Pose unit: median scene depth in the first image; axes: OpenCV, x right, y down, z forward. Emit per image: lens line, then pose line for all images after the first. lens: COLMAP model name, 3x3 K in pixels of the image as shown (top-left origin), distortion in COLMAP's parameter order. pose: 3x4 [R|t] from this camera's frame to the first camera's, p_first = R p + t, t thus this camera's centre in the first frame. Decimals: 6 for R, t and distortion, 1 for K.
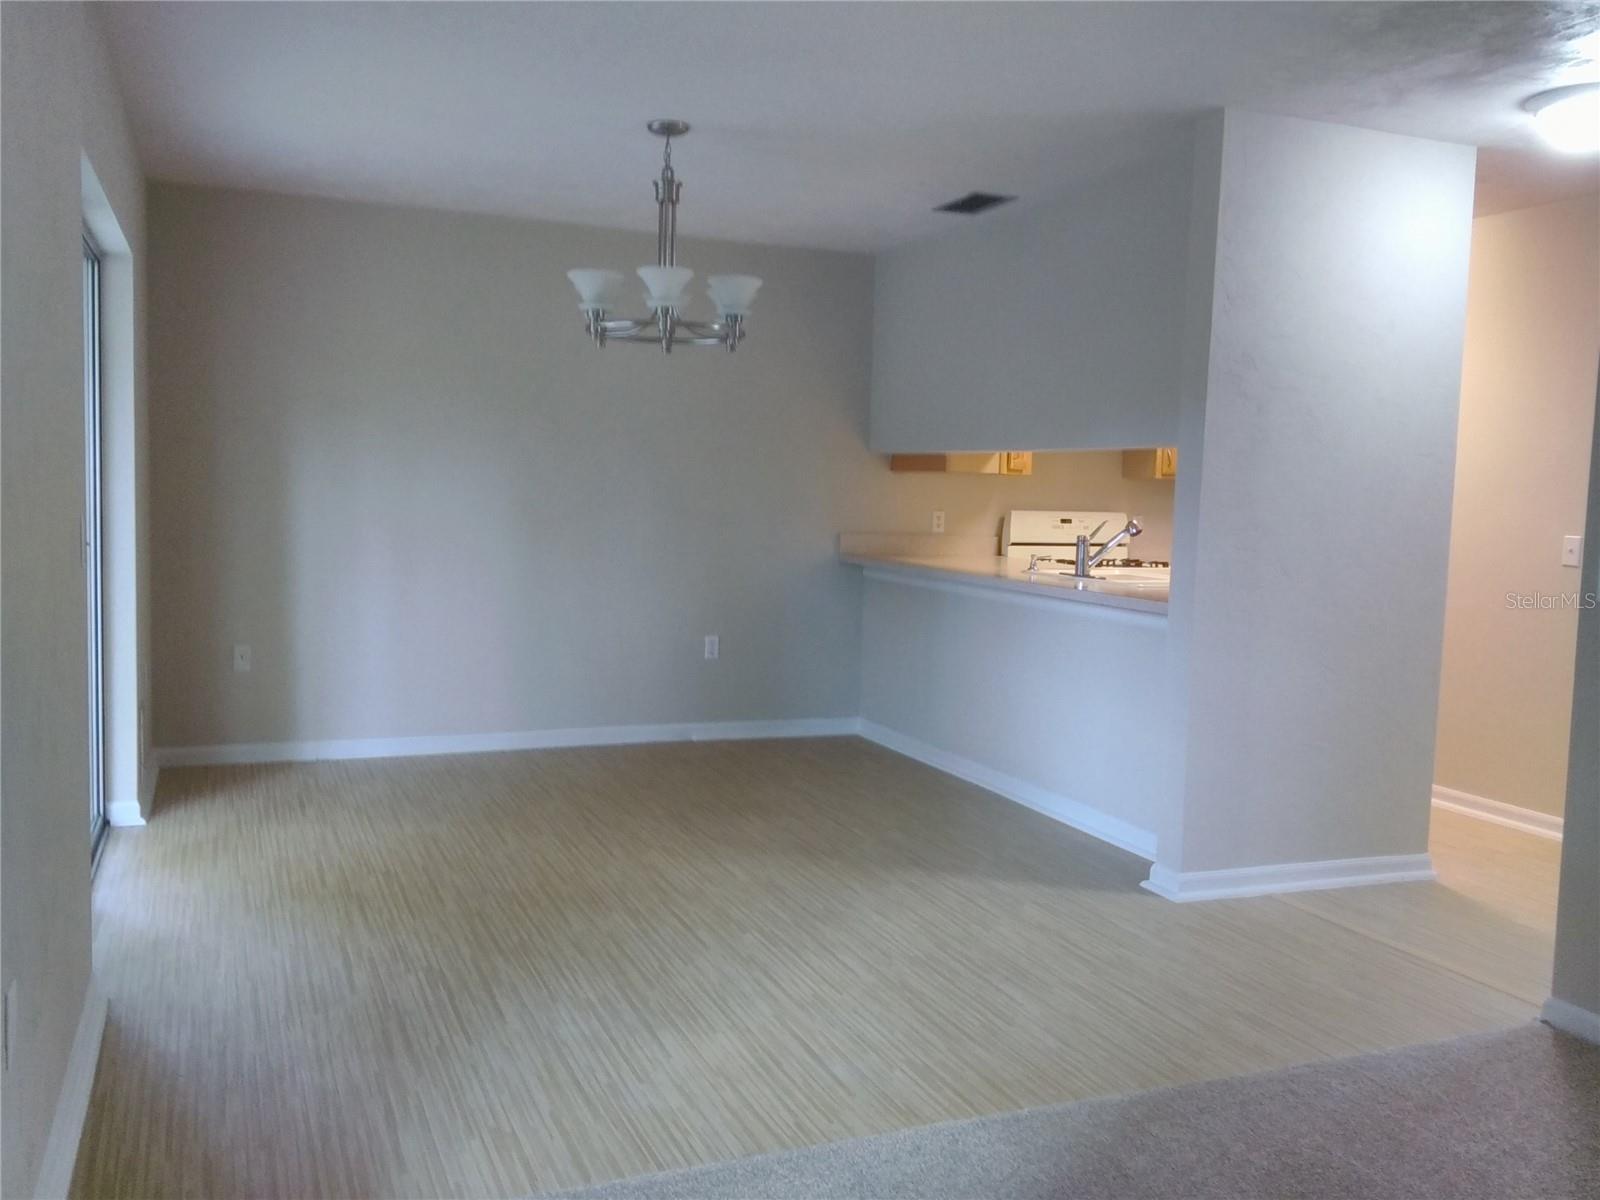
lens RADIAL K [[1385.3, 0, 799.1], [0, 1385.3, 598.9], [0, 0, 1]] dist [0.031247, -0.011391]
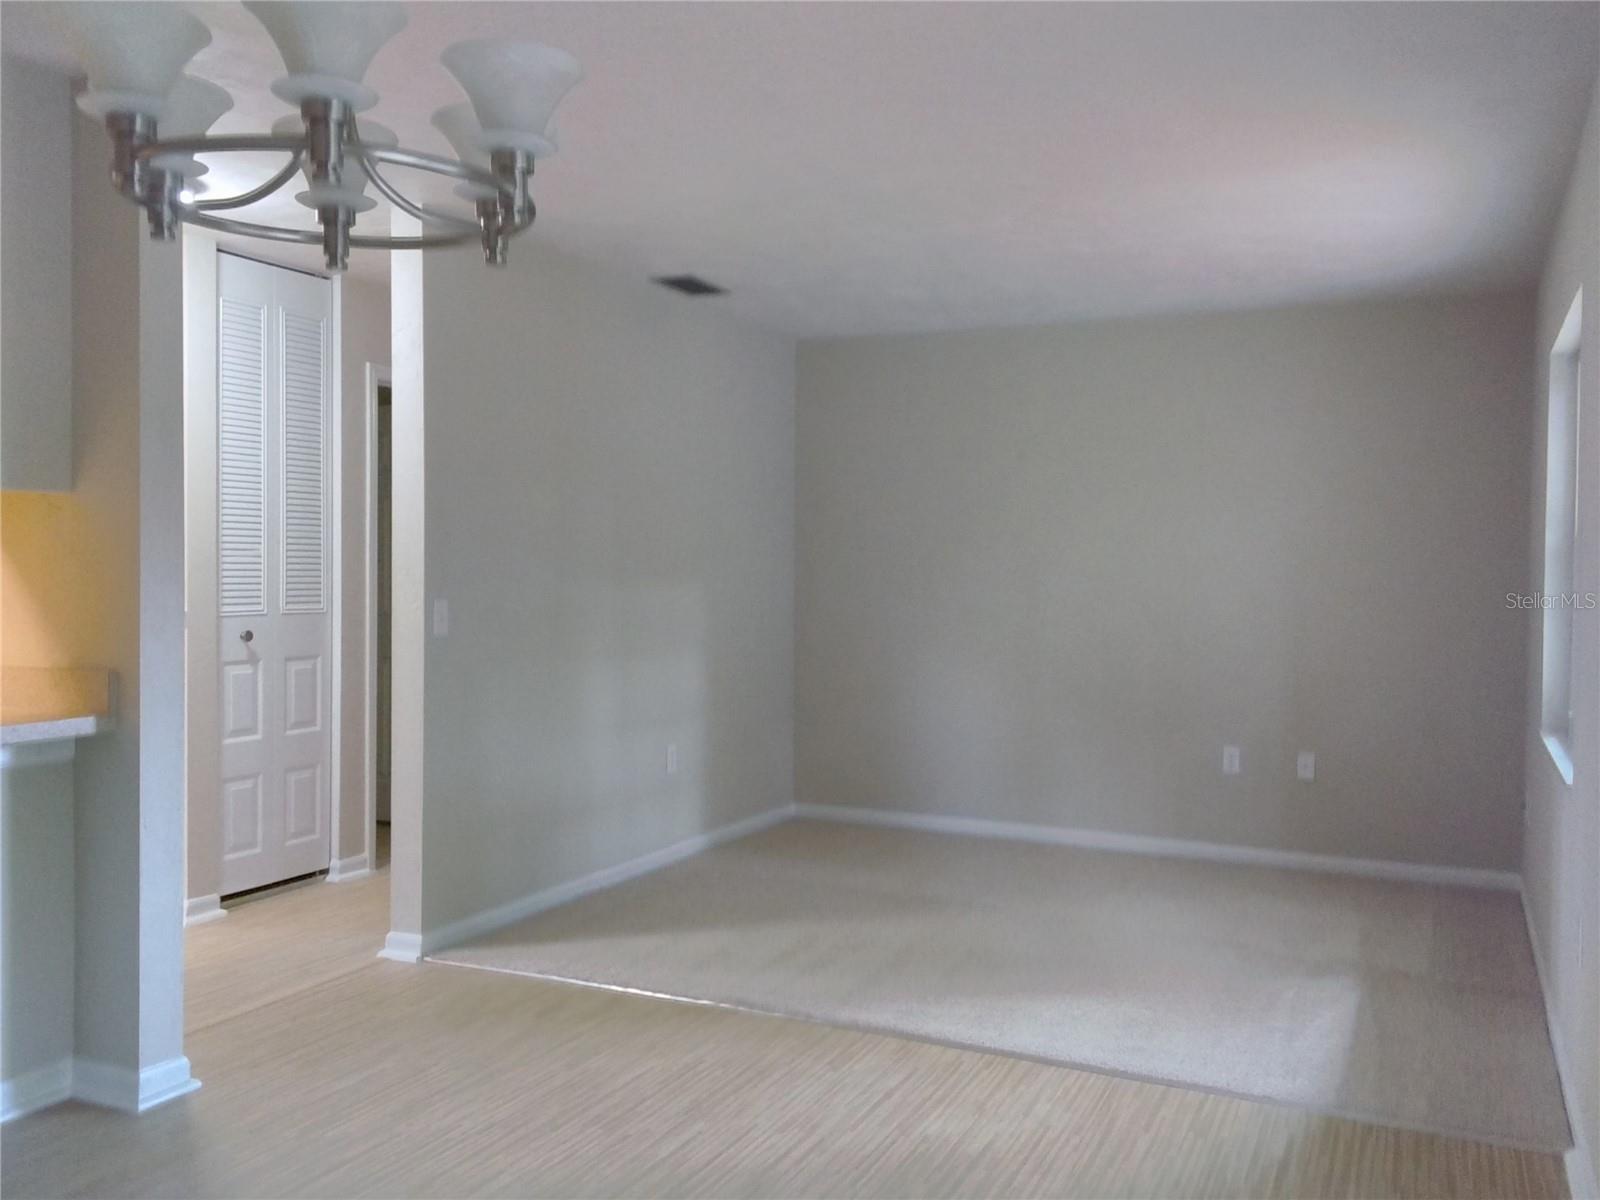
lens RADIAL K [[1385.3, 0, 800.4], [0, 1385.3, 599.9], [0, 0, 1]] dist [0.031247, -0.011391]
pose [[-0.677752, -0.059257, 0.732899, -0.699671], [0.031714, 0.993464, 0.109652, -0.175466], [-0.734606, 0.097560, -0.671443, 1.694739]]
